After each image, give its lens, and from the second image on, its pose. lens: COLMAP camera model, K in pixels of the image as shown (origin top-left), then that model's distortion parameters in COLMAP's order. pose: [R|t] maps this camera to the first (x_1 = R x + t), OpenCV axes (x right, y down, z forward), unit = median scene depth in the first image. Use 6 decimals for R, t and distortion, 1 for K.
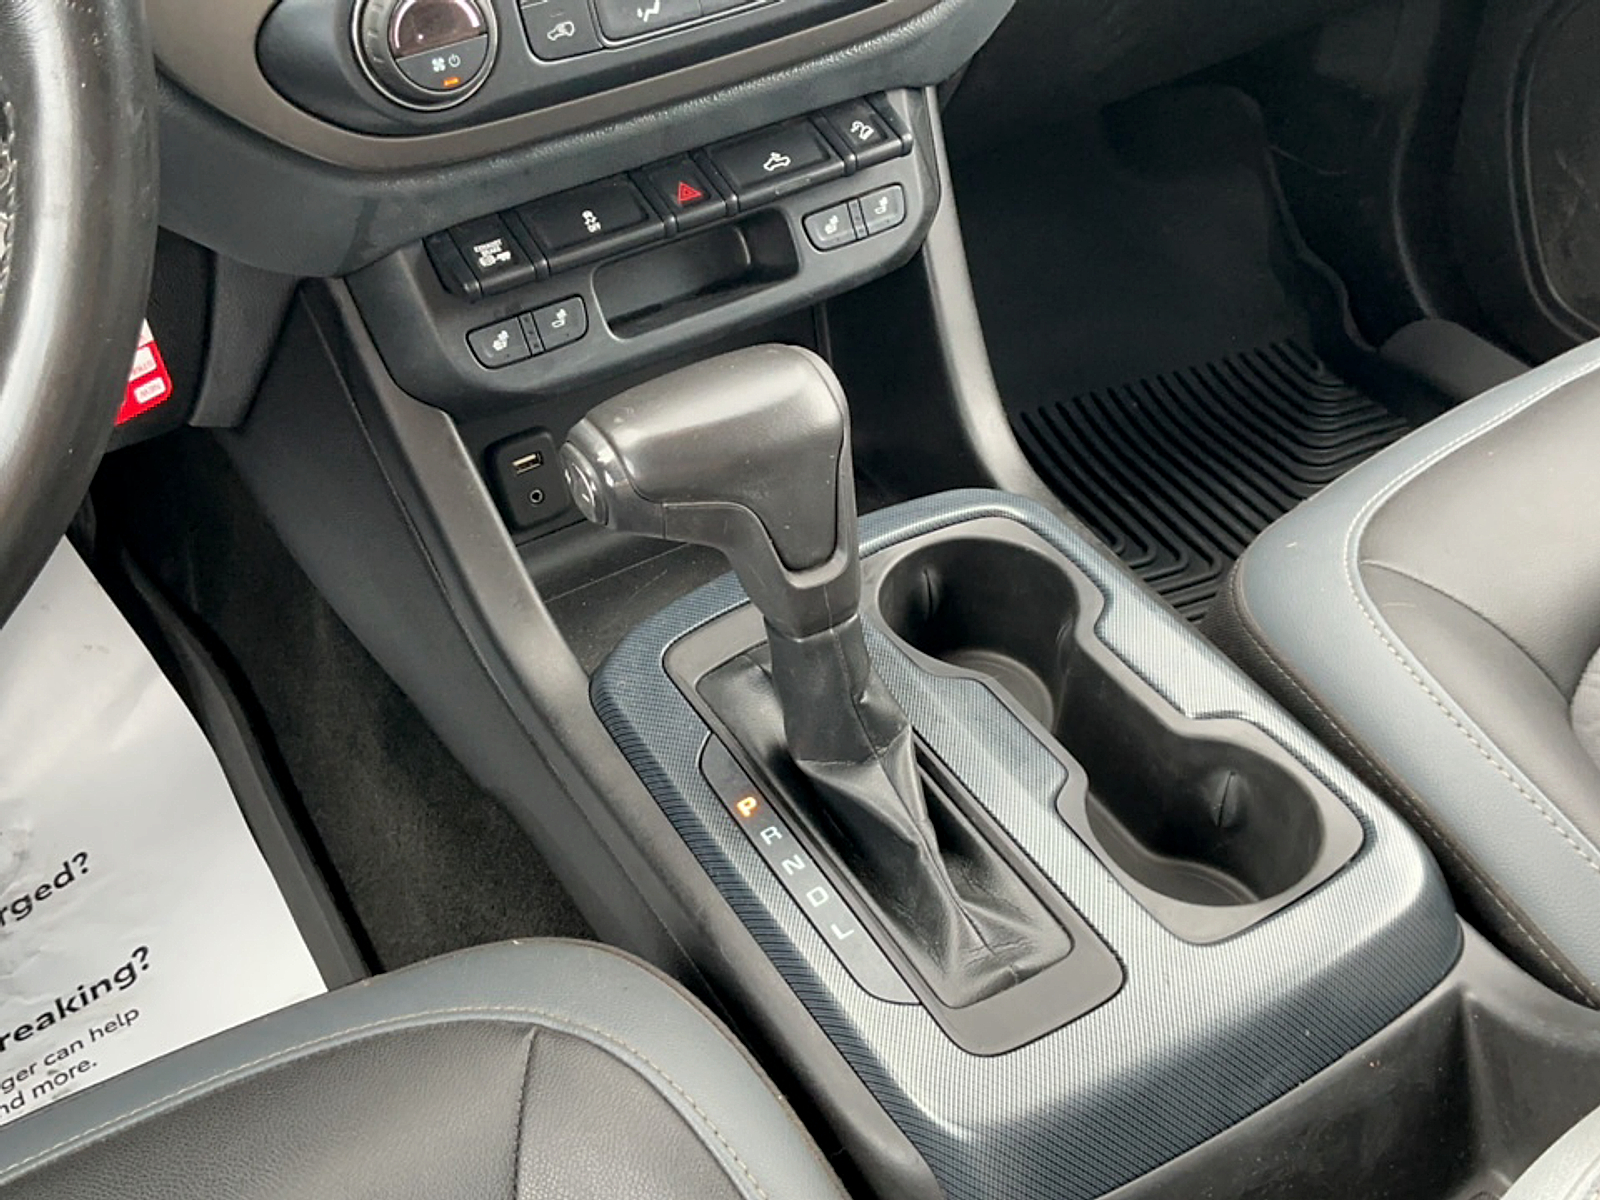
lens RADIAL K [[1707.3, 0, 800.3], [0, 1707.3, 593.5], [0, 0, 1]] dist [0.142514, -0.290136]
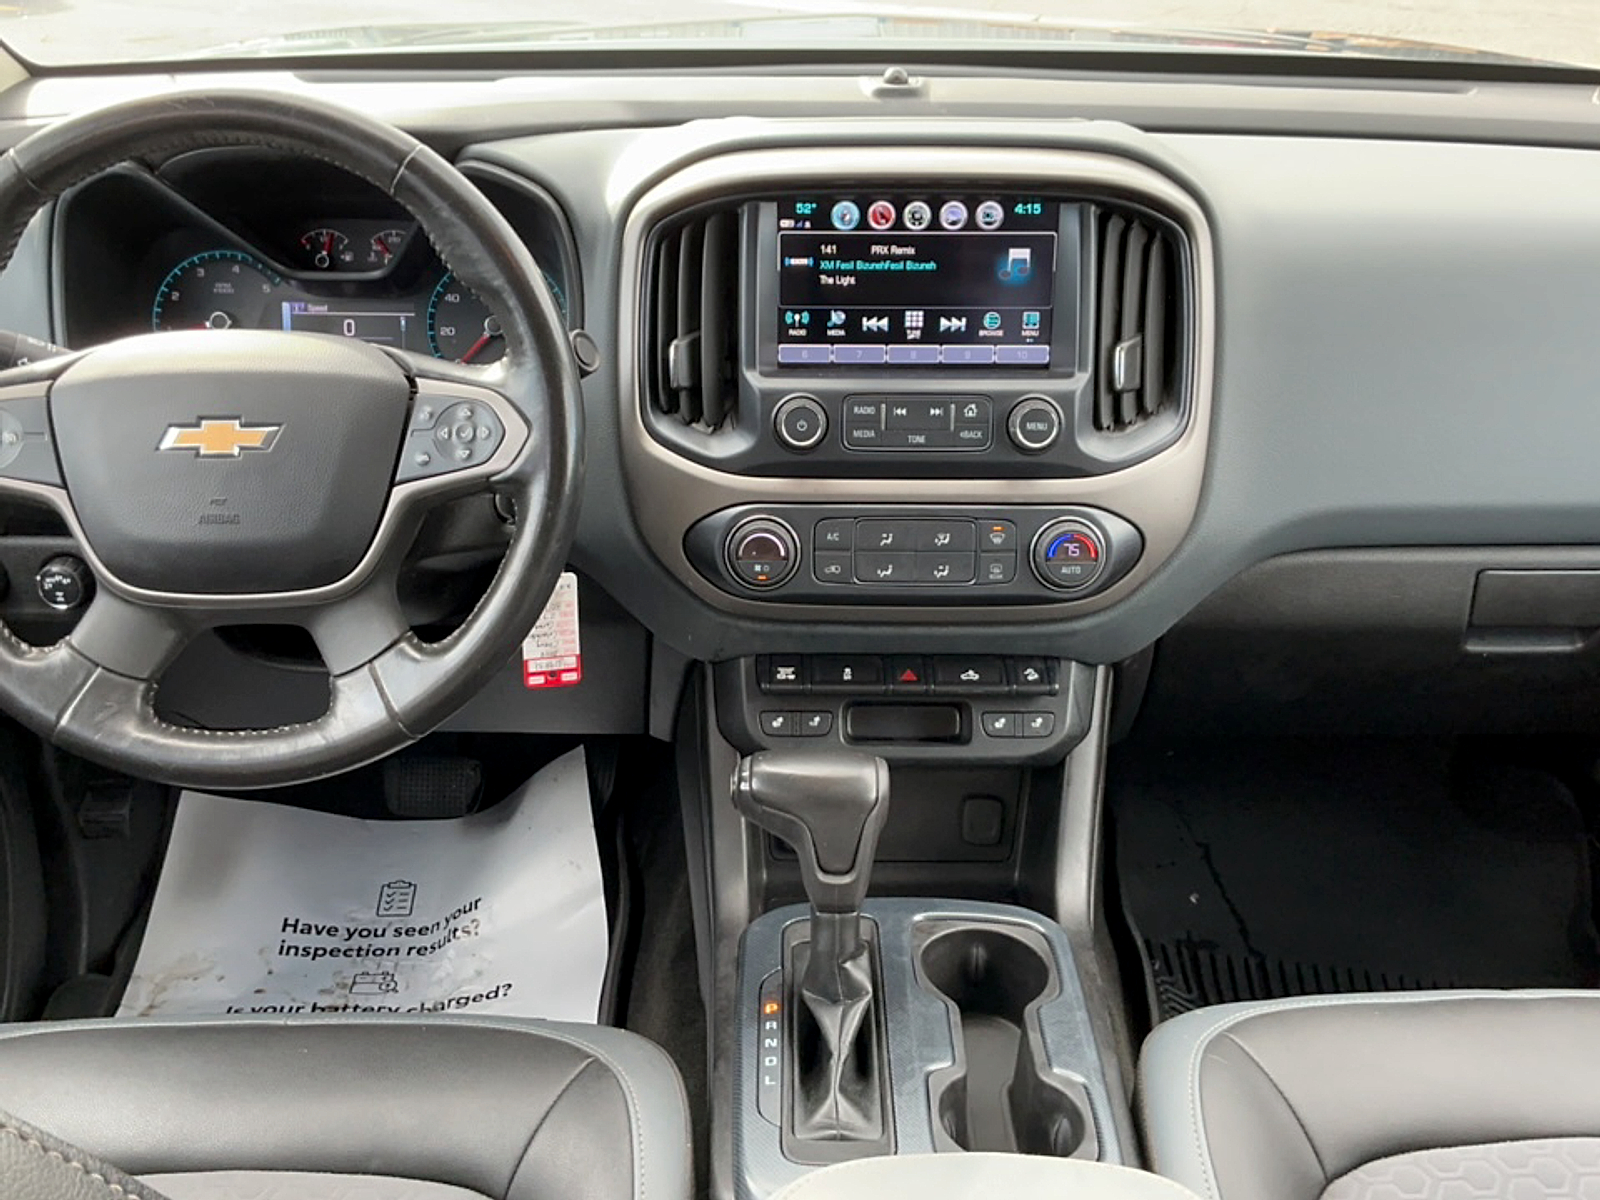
lens RADIAL K [[1707.3, 0, 800.3], [0, 1707.3, 593.5], [0, 0, 1]] dist [0.142514, -0.290136]
pose [[0.865868, 0.260381, -0.427170, 0.562209], [-0.375433, 0.902548, -0.210851, 0.093582], [0.330640, 0.342943, 0.879243, -0.570531]]
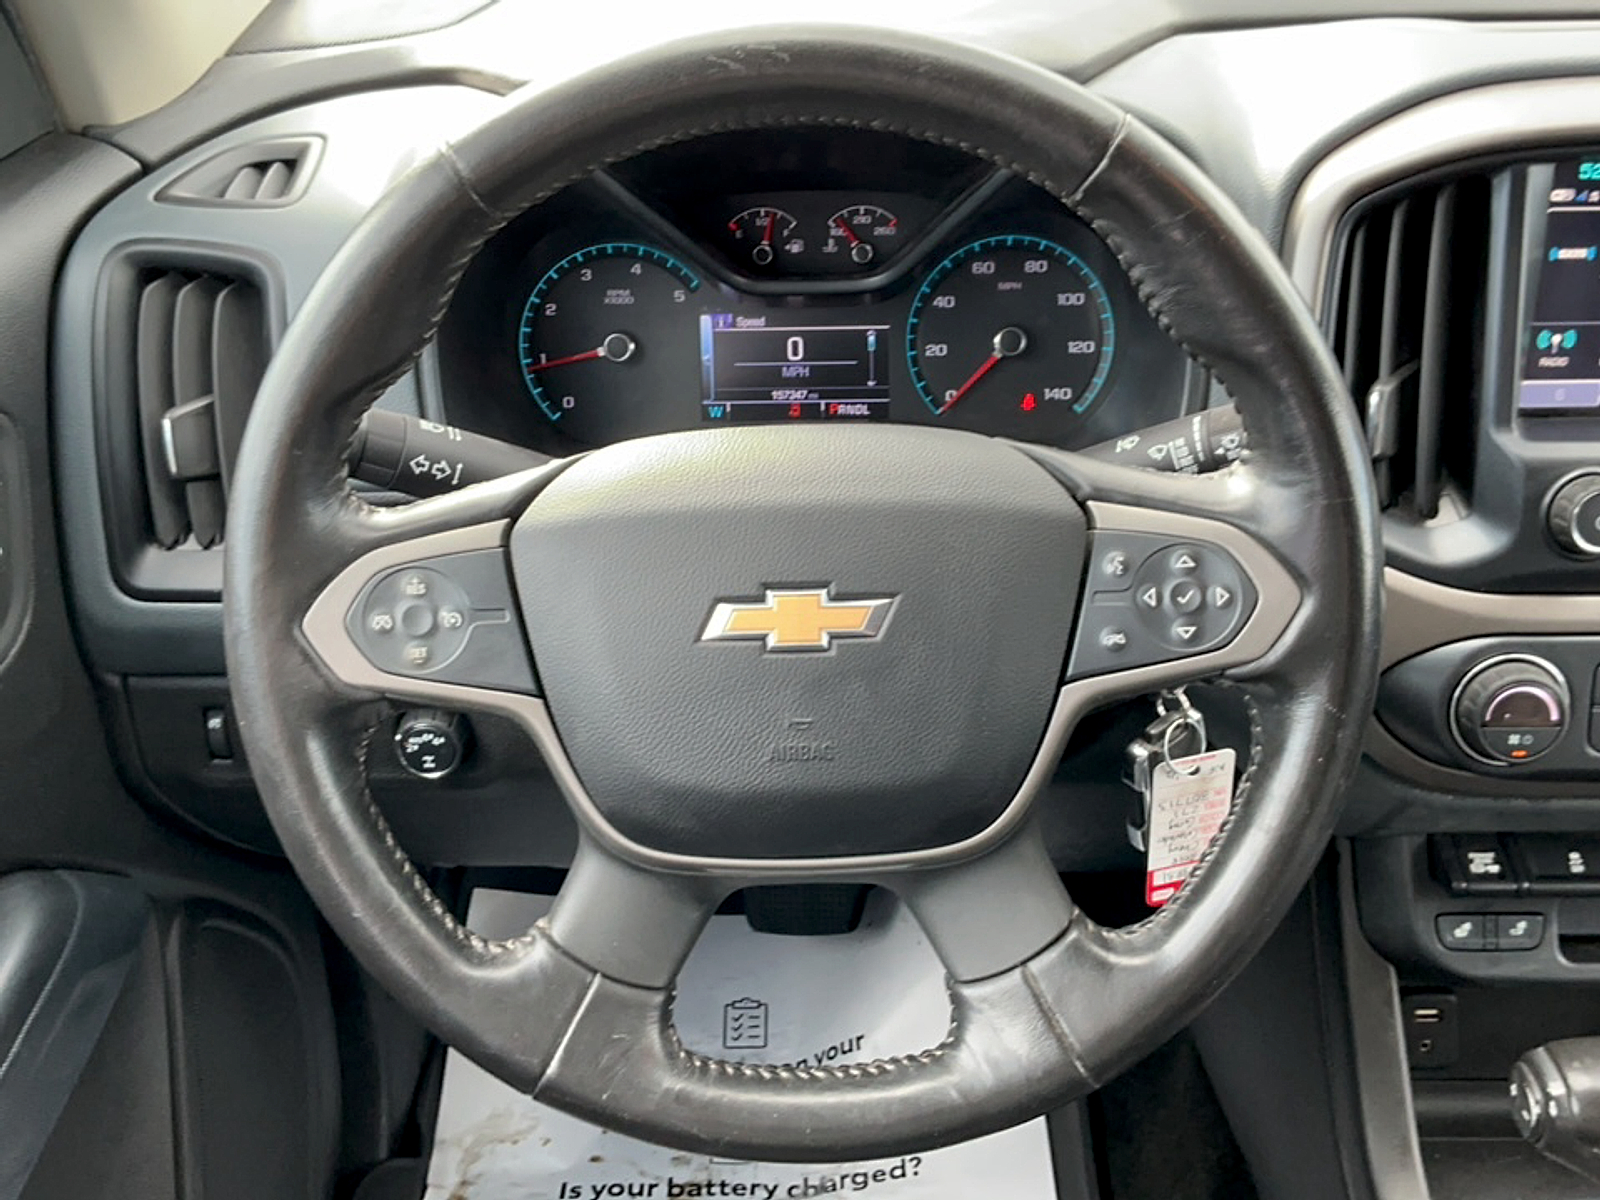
lens RADIAL K [[1707.3, 0, 800.3], [0, 1707.3, 593.5], [0, 0, 1]] dist [0.142514, -0.290136]
pose [[0.855526, 0.281610, -0.434479, -0.113397], [-0.366570, 0.922069, -0.124163, -0.046625], [0.365654, 0.265491, 0.892083, -0.292332]]
